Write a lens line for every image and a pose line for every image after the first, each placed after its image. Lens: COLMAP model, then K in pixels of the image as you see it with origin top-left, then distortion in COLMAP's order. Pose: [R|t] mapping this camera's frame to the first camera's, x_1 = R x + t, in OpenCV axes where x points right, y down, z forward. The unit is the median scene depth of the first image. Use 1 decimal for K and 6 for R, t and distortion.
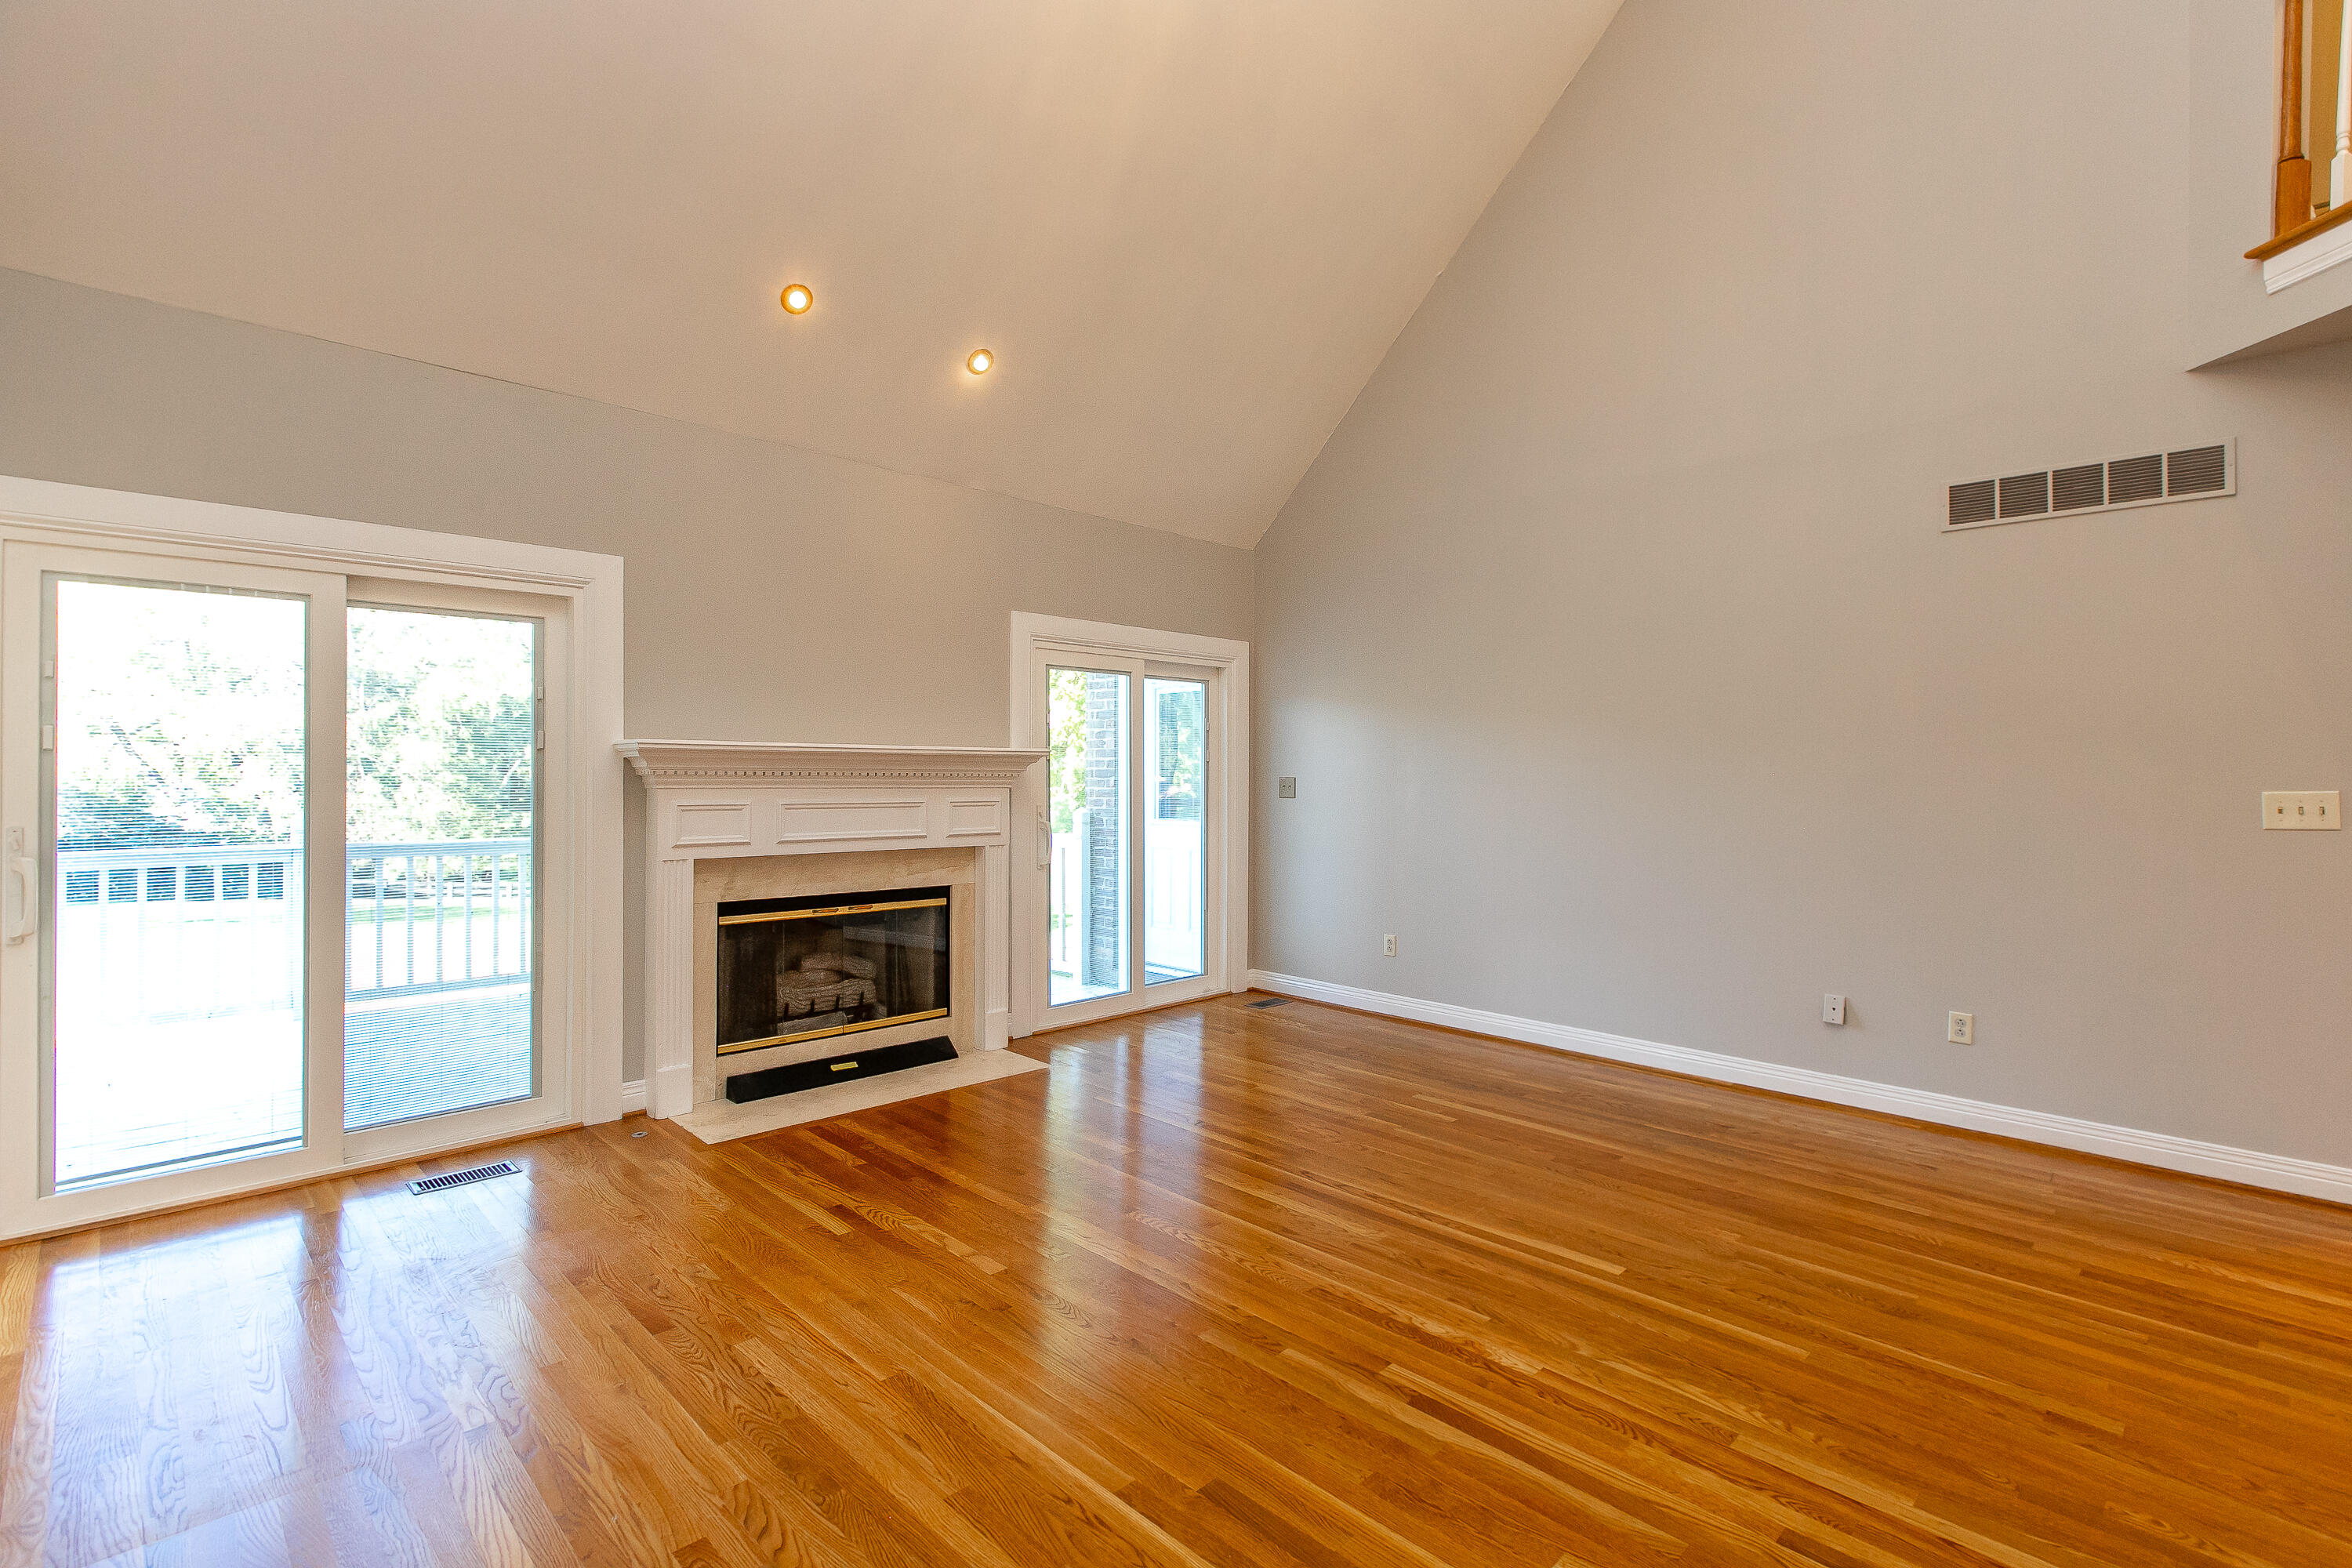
lens RADIAL K [[1085.8, 0, 1176.0], [0, 1085.8, 784.0], [0, 0, 1]] dist [0.002262, 0.000224]
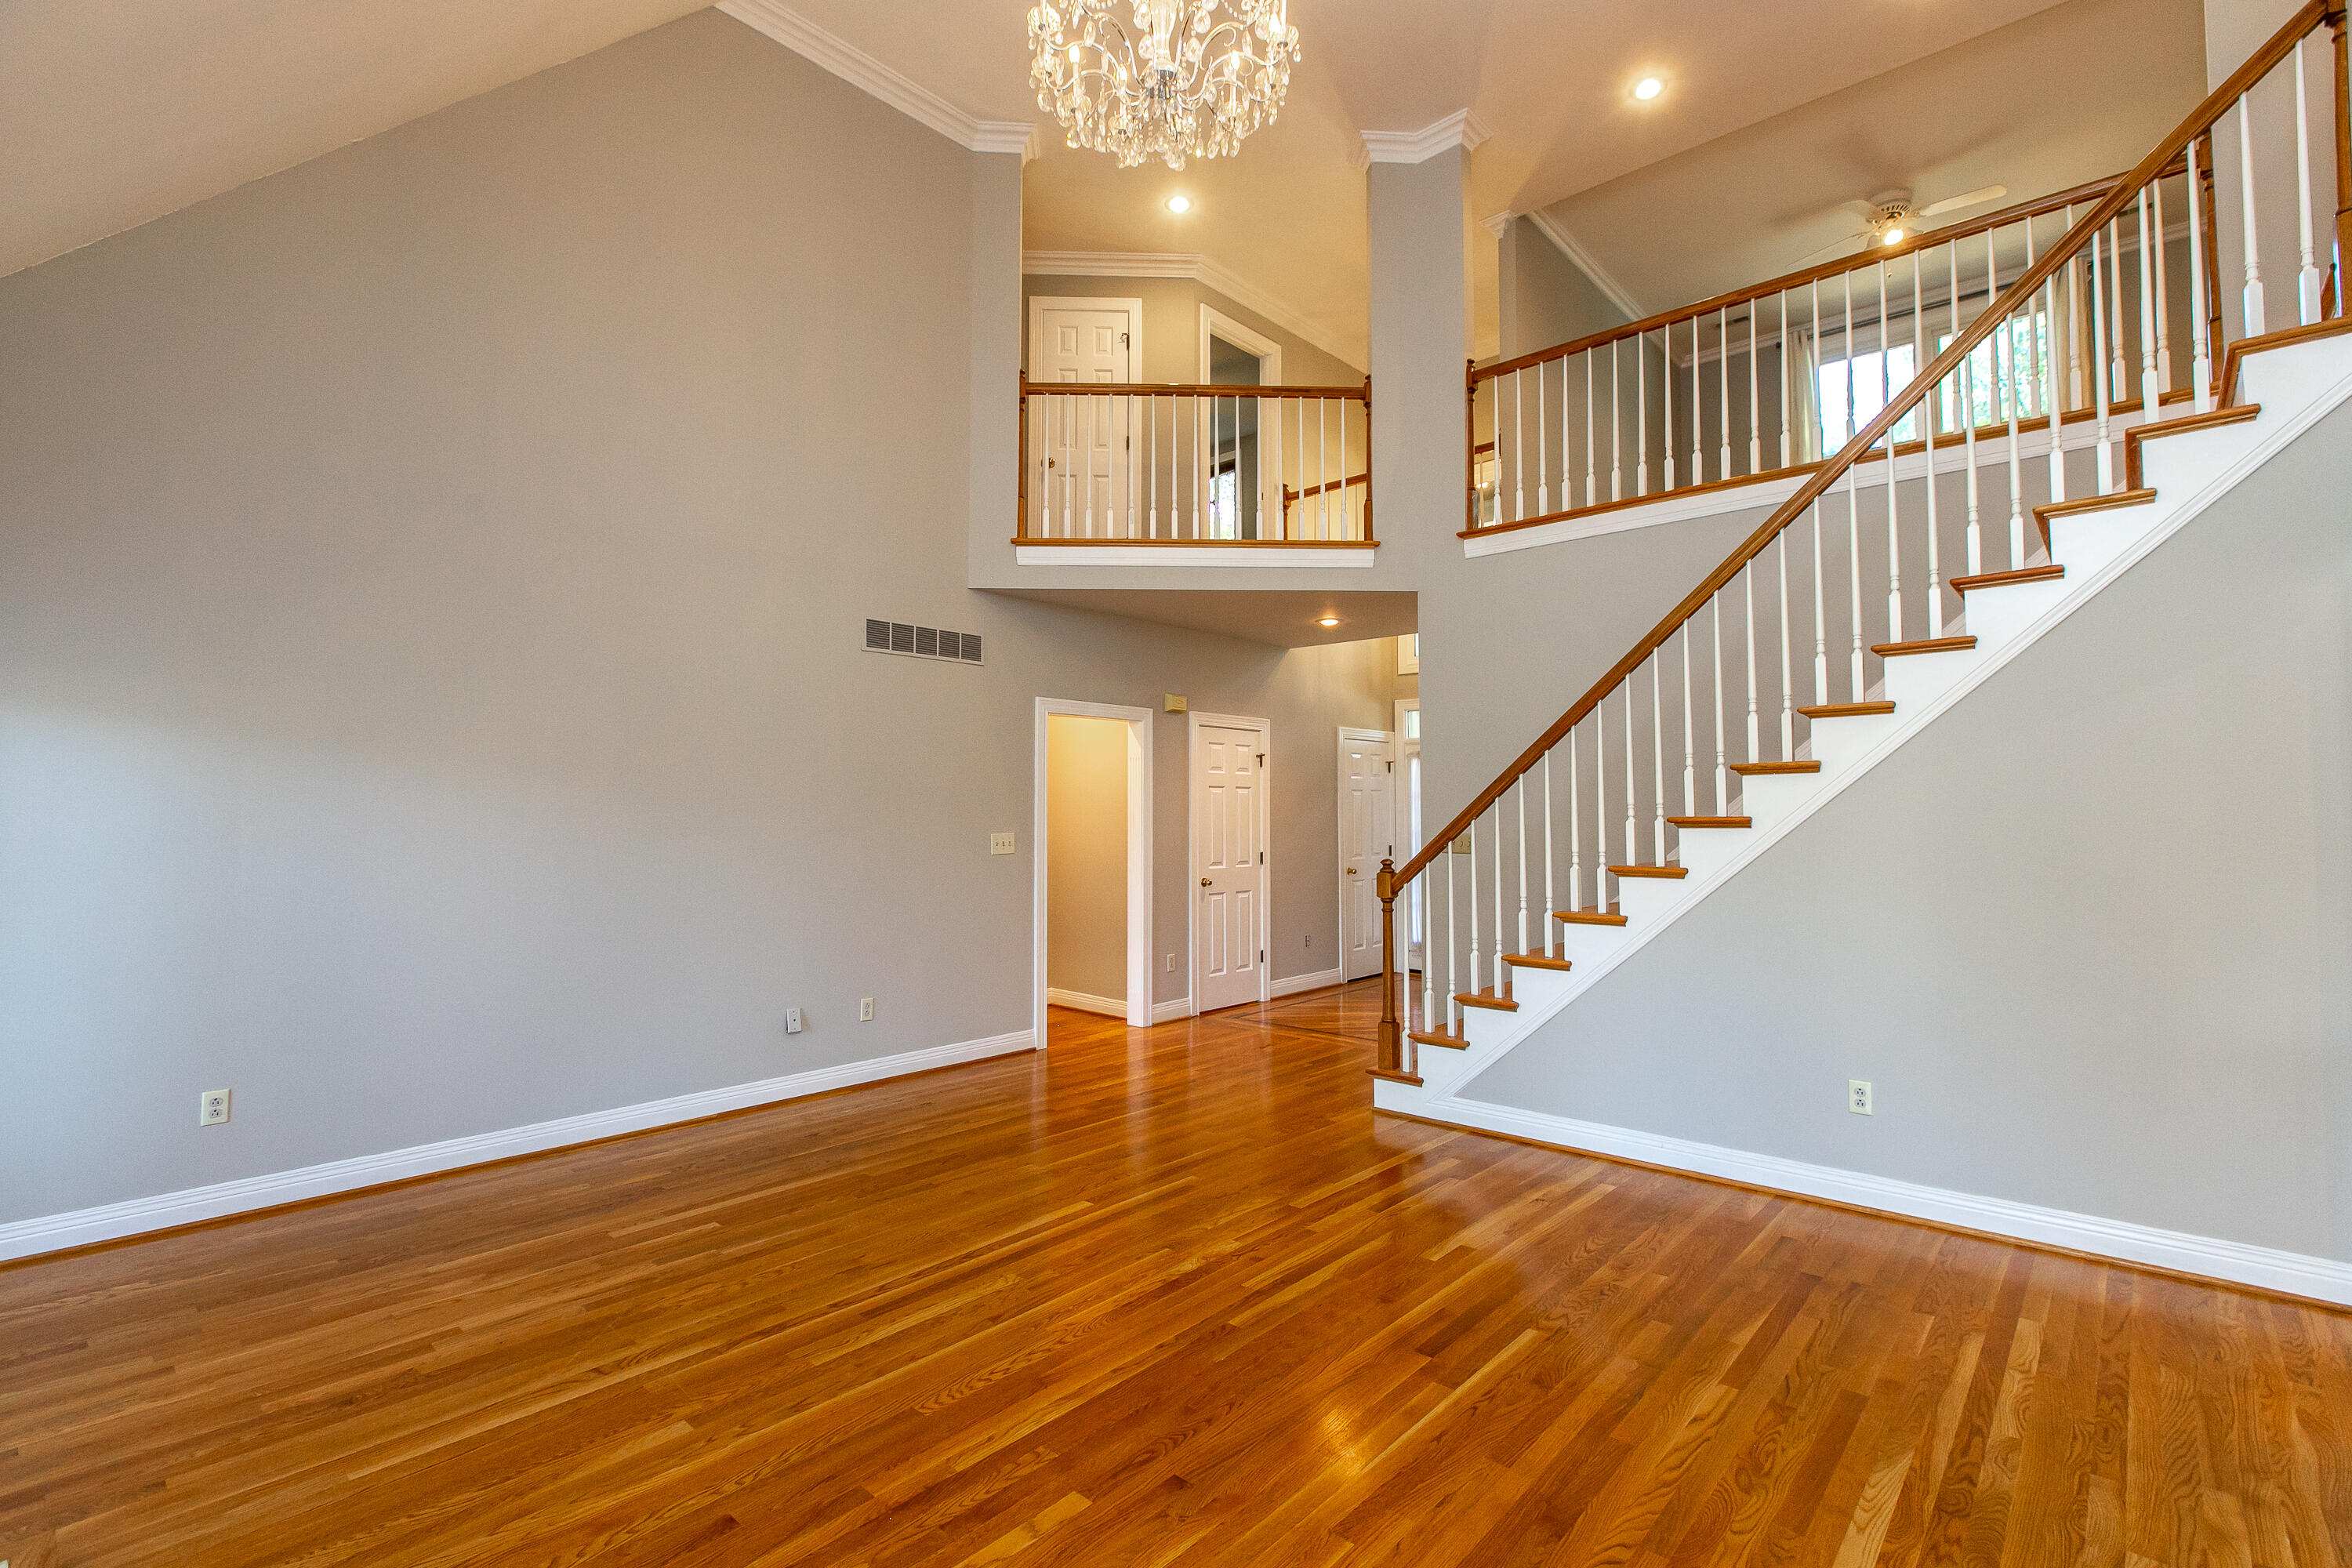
lens RADIAL K [[1061.6, 0, 1172.0], [0, 1061.6, 775.3], [0, 0, 1]] dist [0.002955, 0.000355]
pose [[-0.051406, 0.030181, 0.998222, -0.785296], [0.011431, 0.999496, -0.029631, -0.034518], [-0.998612, 0.009888, -0.051725, 0.814452]]
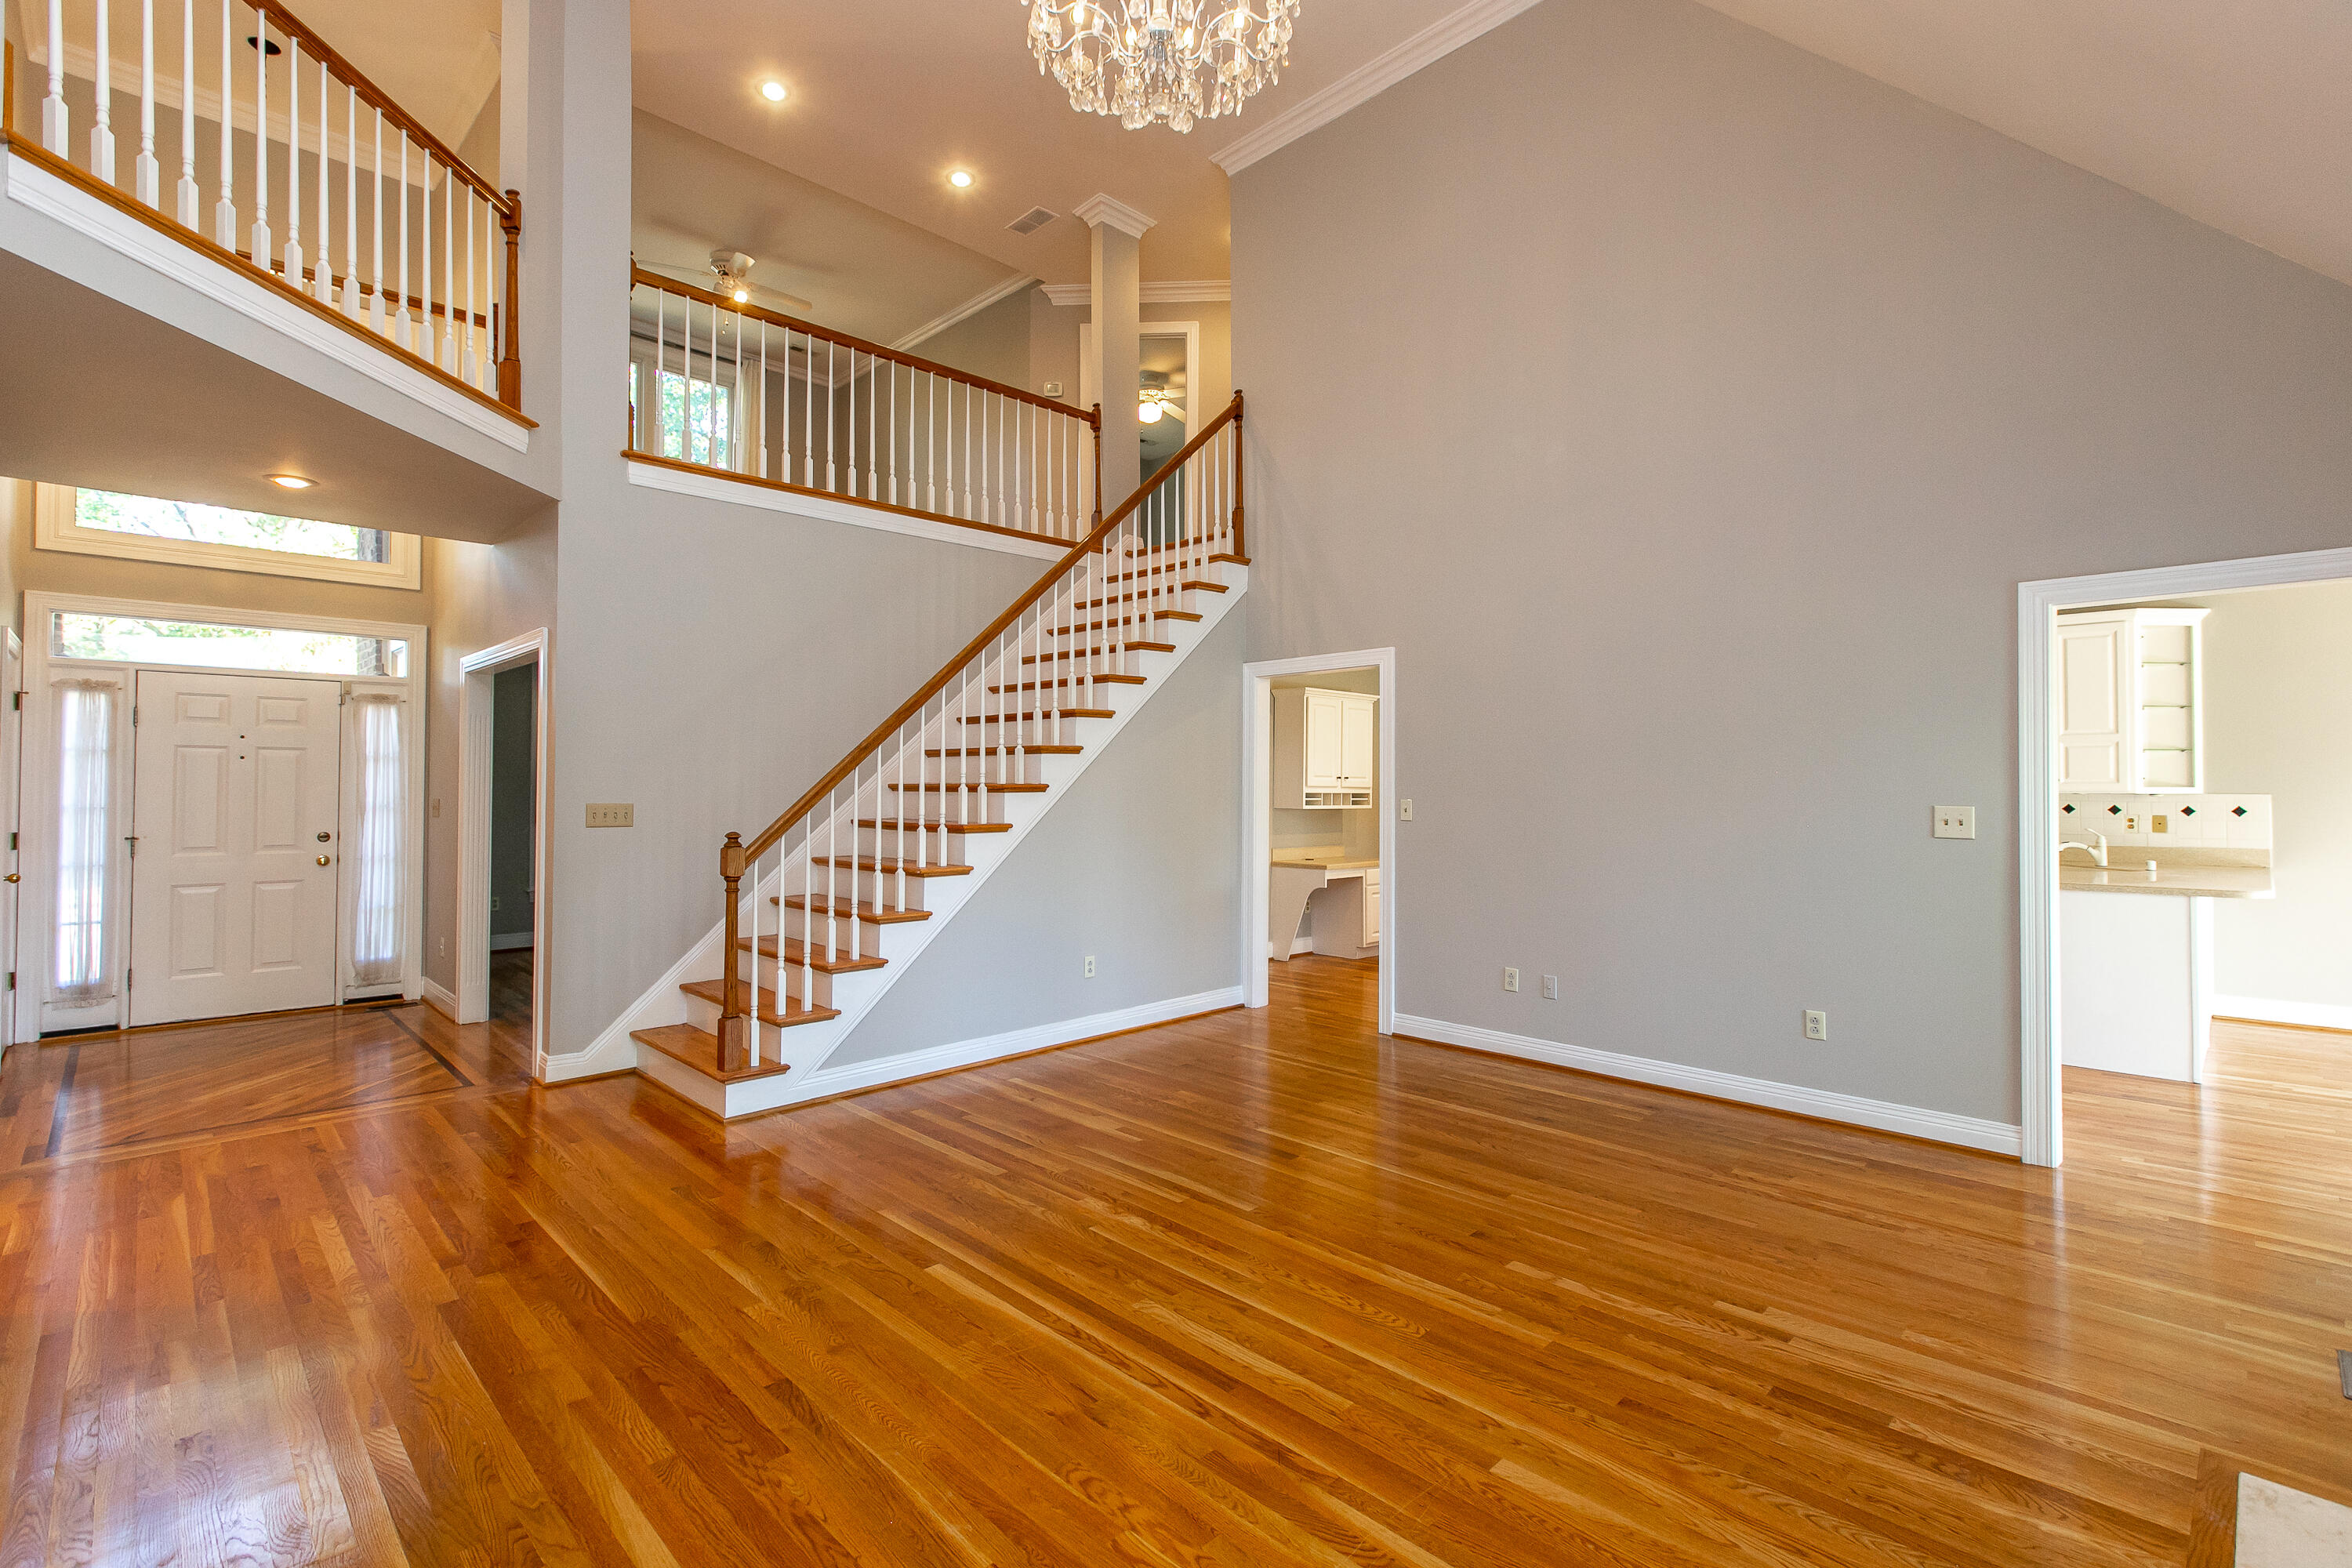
lens RADIAL K [[1061.6, 0, 1172.0], [0, 1061.6, 775.3], [0, 0, 1]] dist [0.002955, 0.000355]
pose [[-0.999911, -0.007329, 0.011179, 0.140869], [-0.007308, 0.999972, 0.001882, -0.033636], [-0.011193, 0.001800, -0.999936, 1.734714]]
